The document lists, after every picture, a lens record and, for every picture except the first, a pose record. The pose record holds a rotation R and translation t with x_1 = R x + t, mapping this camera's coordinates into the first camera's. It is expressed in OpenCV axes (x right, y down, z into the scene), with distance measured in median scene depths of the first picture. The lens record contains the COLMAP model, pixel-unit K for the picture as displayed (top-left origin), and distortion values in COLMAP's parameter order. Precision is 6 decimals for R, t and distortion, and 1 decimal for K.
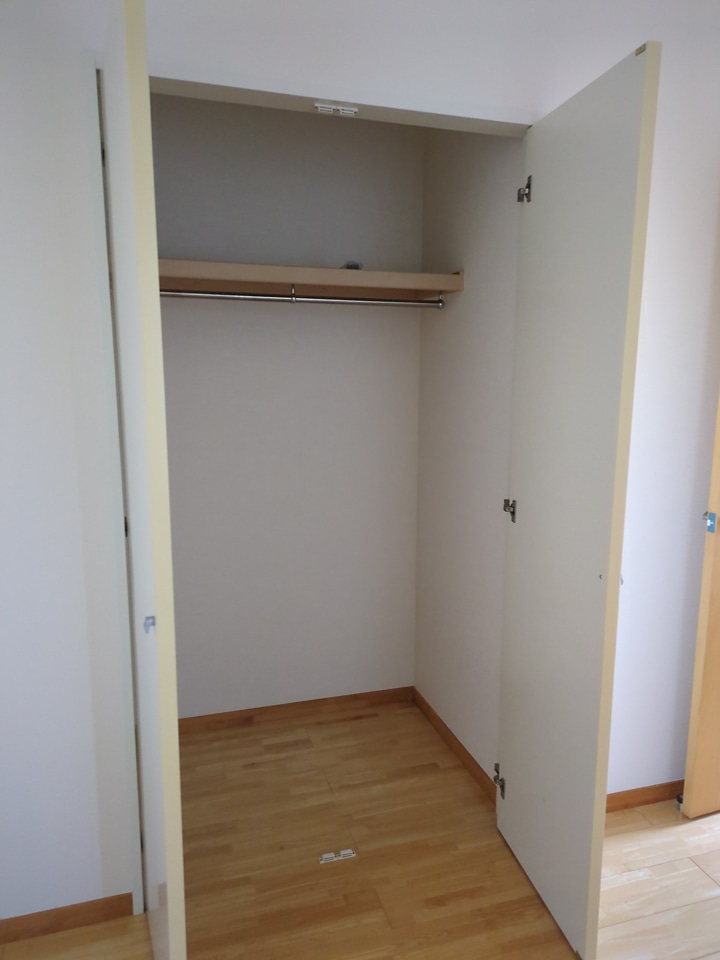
lens RADIAL K [[722.3, 0, 360.5], [0, 722.3, 489.3], [0, 0, 1]] dist [0.071651, -0.058475]
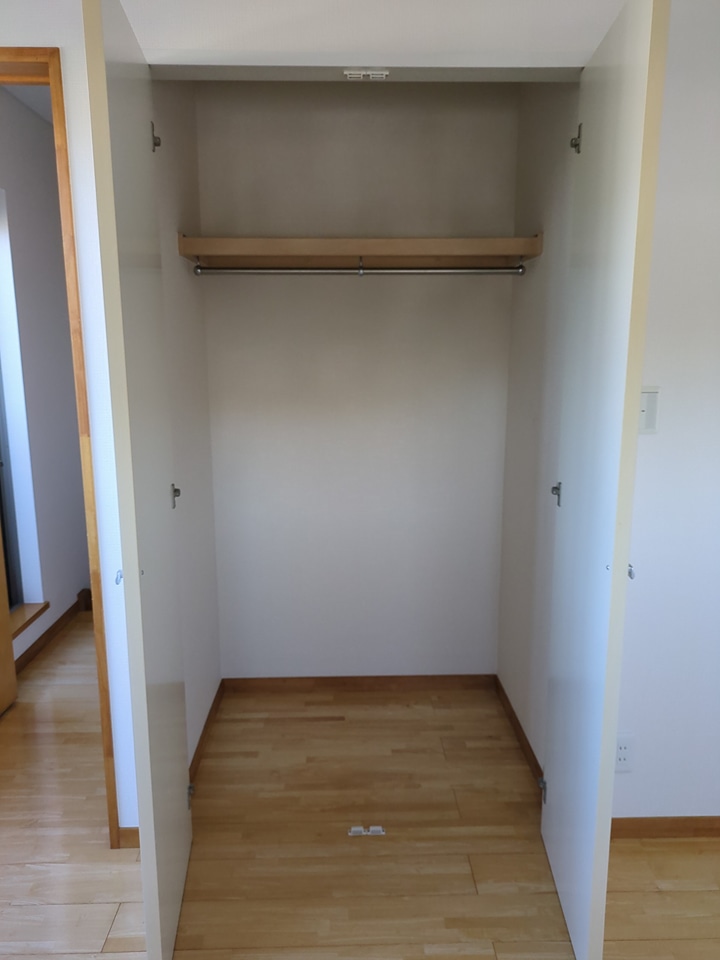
lens RADIAL K [[722.3, 0, 358.3], [0, 722.3, 473.7], [0, 0, 1]] dist [0.071651, -0.058475]
pose [[0.955494, 0.043896, -0.291725, 0.227540], [-0.039963, 0.999012, 0.019429, -0.003735], [0.292290, -0.006906, 0.956305, 0.047211]]
